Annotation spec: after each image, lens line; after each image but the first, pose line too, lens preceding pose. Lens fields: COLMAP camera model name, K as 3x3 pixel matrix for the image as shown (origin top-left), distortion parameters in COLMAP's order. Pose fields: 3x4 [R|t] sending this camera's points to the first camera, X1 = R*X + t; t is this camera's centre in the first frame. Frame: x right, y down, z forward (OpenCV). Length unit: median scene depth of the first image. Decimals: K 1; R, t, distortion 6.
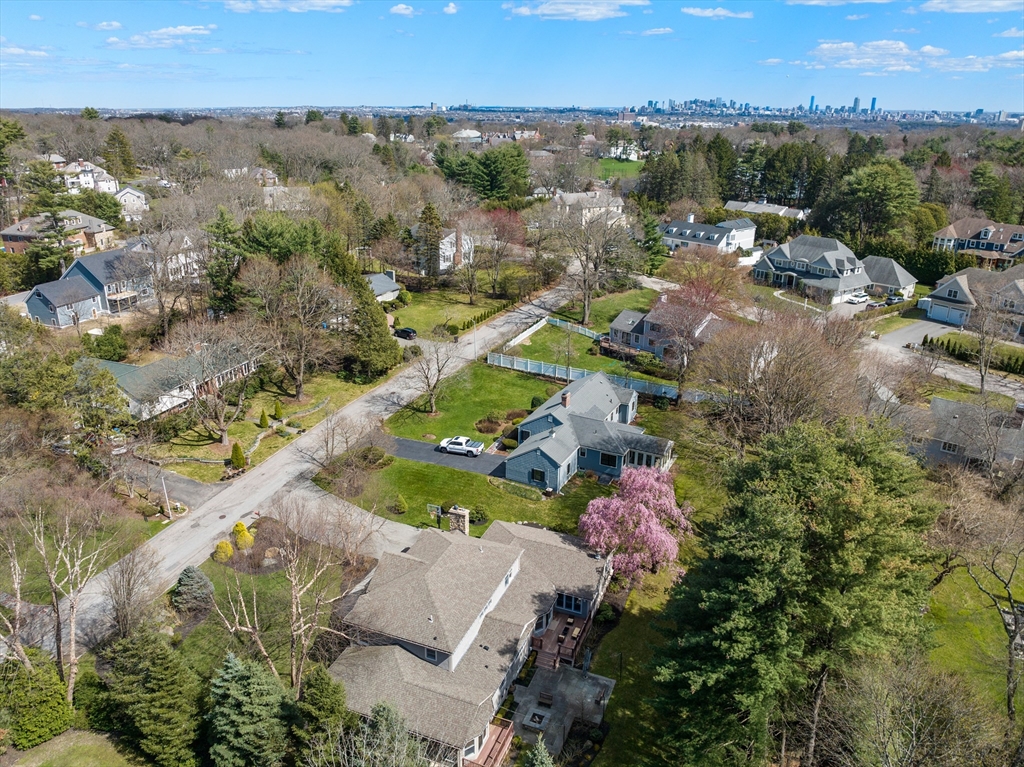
lens RADIAL K [[729.5, 0, 512.0], [0, 729.5, 383.5], [0, 0, 1]] dist [-0.026491, -0.001813]
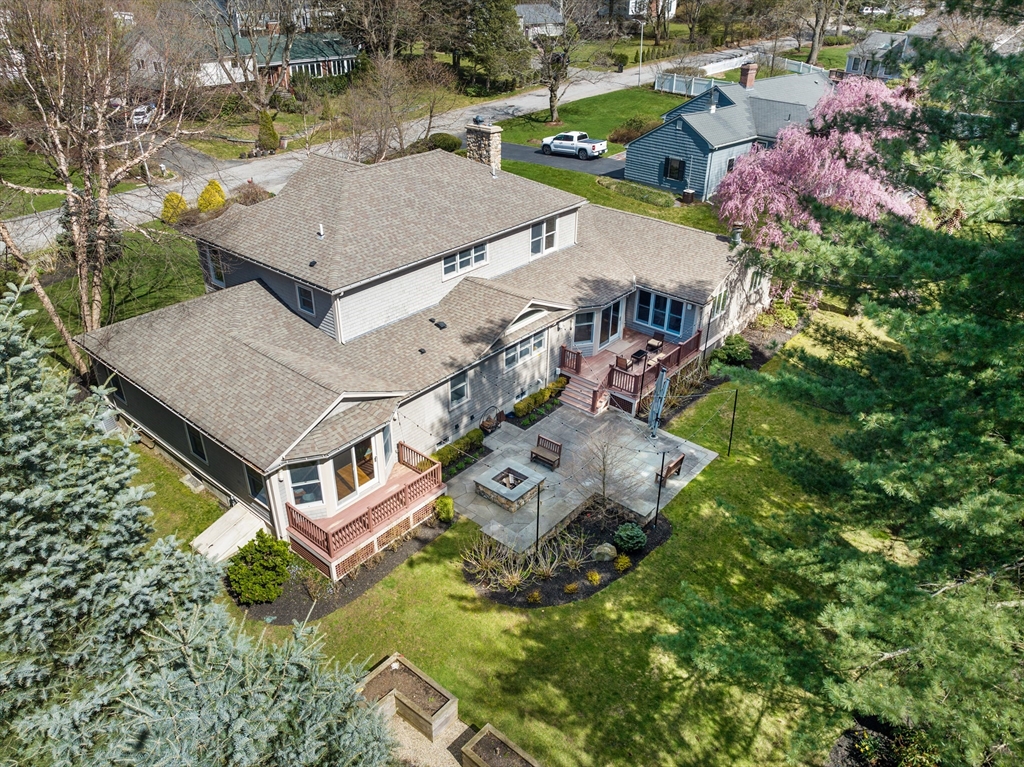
lens RADIAL K [[729.5, 0, 512.0], [0, 729.5, 383.5], [0, 0, 1]] dist [-0.026491, -0.001813]
pose [[0.952975, 0.155646, -0.260026, 0.119355], [-0.111481, 0.977915, 0.176791, 0.271614], [0.281800, -0.139490, 0.949279, 0.486832]]
